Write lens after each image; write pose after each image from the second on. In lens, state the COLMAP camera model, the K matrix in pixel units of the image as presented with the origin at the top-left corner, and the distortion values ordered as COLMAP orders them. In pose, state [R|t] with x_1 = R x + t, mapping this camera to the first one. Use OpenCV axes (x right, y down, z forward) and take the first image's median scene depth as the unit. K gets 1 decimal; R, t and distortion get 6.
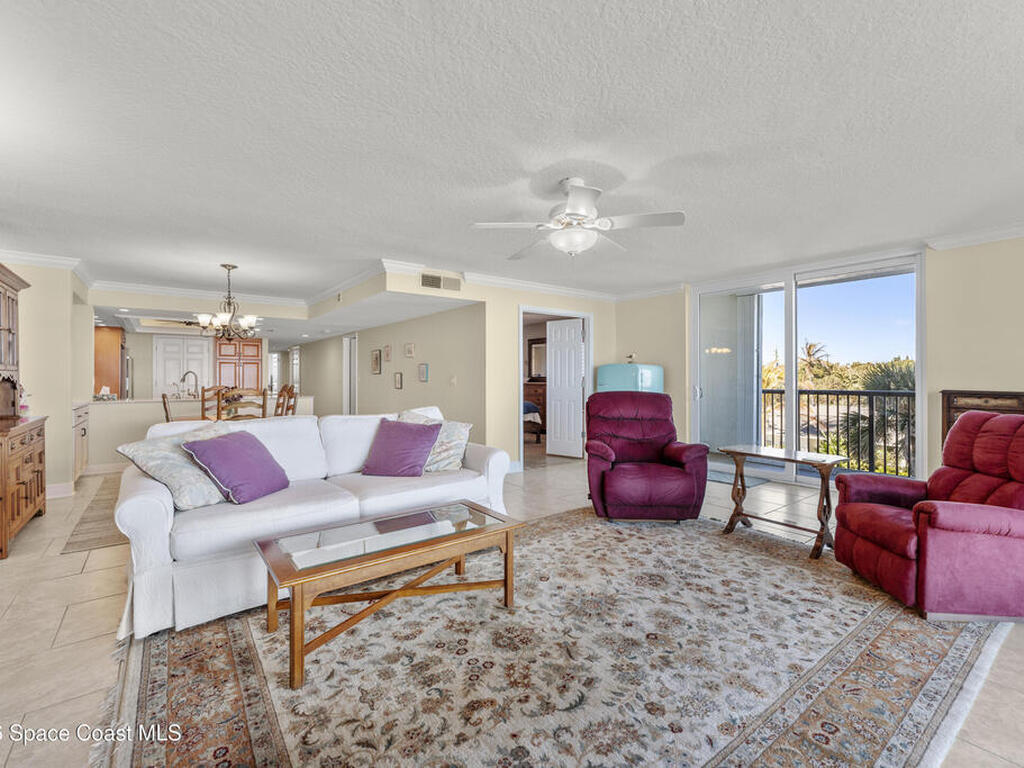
lens RADIAL K [[462.3, 0, 510.7], [0, 462.3, 379.1], [0, 0, 1]] dist [-0.001464, 0.001528]
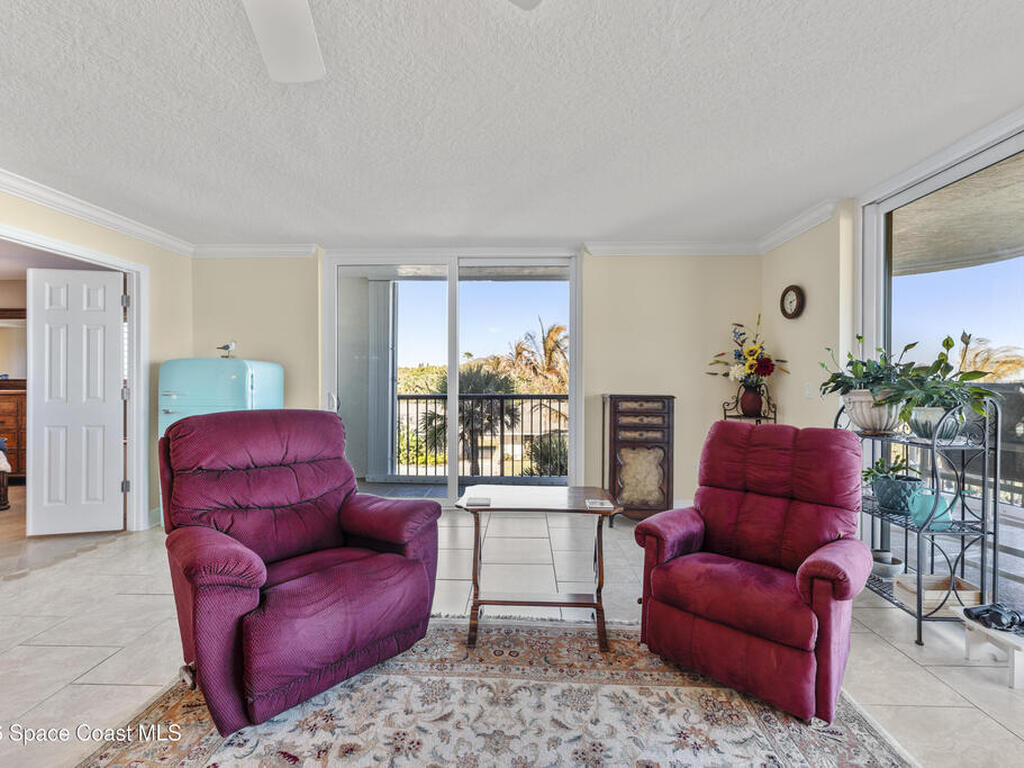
lens RADIAL K [[462.3, 0, 514.8], [0, 462.3, 381.7], [0, 0, 1]] dist [-0.001464, 0.001528]
pose [[0.626934, -0.002037, 0.779070, 0.036562], [0.001686, 0.999998, 0.001258, -0.005741], [-0.779070, 0.000524, 0.626936, 0.541256]]
